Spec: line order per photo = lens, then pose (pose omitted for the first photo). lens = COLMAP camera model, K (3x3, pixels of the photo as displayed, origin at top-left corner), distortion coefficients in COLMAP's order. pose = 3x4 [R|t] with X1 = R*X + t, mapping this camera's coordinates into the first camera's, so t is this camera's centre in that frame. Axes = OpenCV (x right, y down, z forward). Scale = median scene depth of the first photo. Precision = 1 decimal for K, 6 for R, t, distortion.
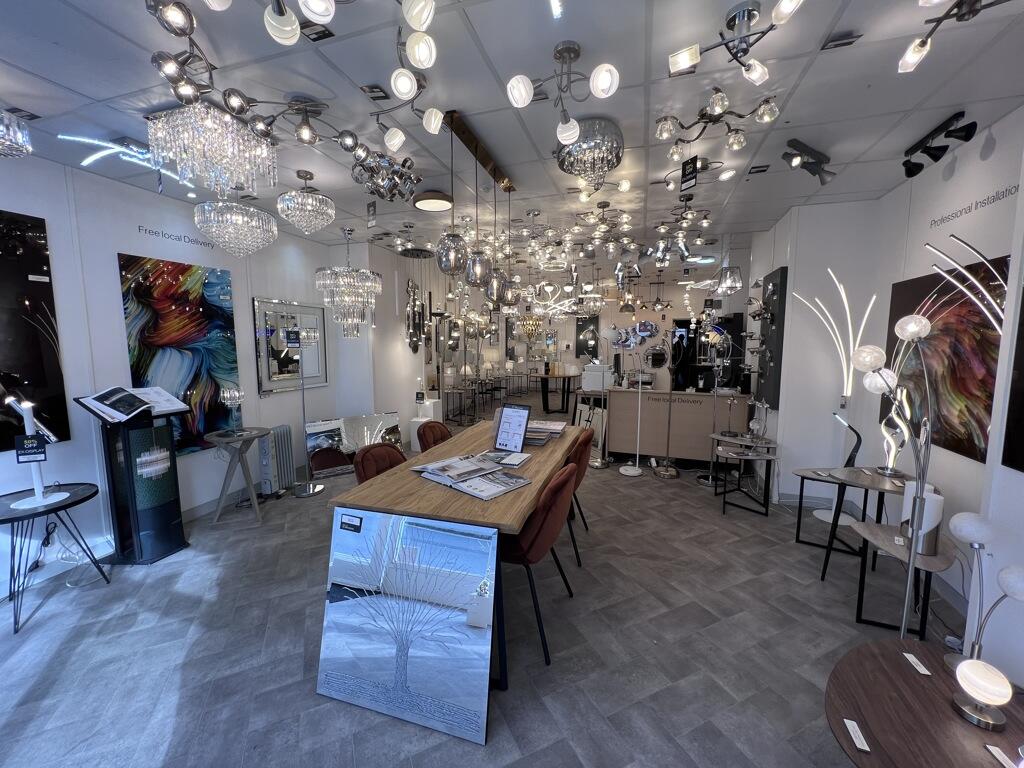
lens RADIAL K [[408.9, 0, 512.3], [0, 408.9, 385.1], [0, 0, 1]] dist [0.000375, 0.000002]
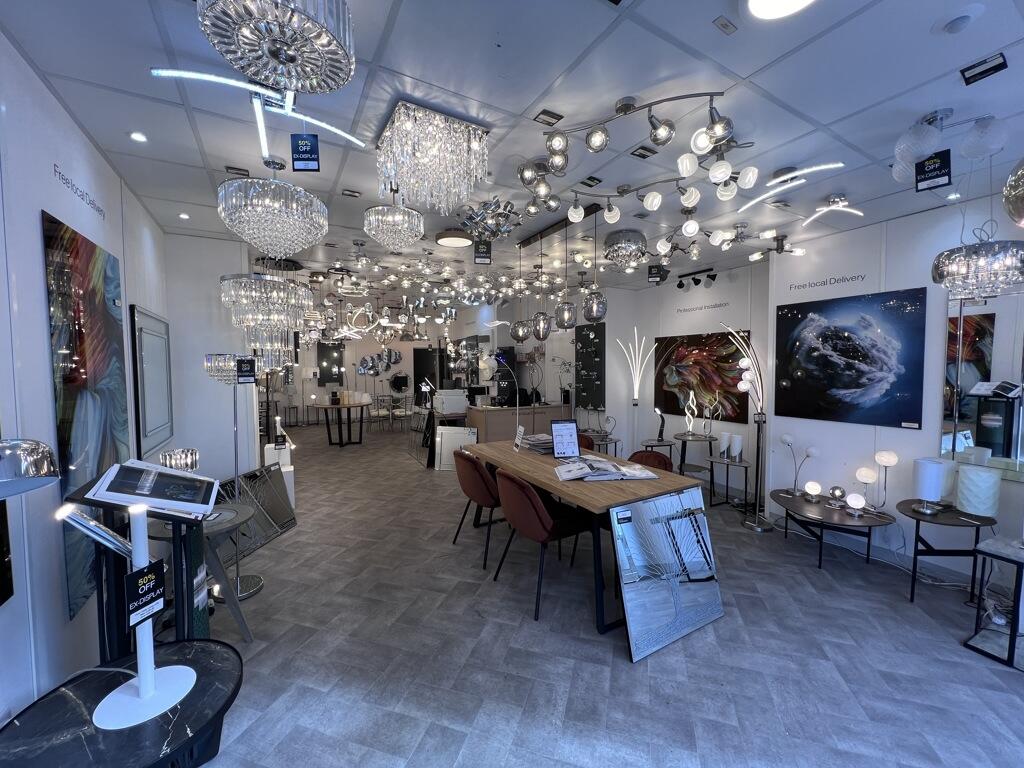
lens RADIAL K [[410.5, 0, 513.4], [0, 410.5, 384.2], [0, 0, 1]] dist [-0.002450, -0.000128]
pose [[0.670108, -0.038048, 0.741288, -1.179761], [0.085726, 0.995970, -0.026374, -0.049121], [-0.737297, 0.081221, 0.670669, 0.285337]]
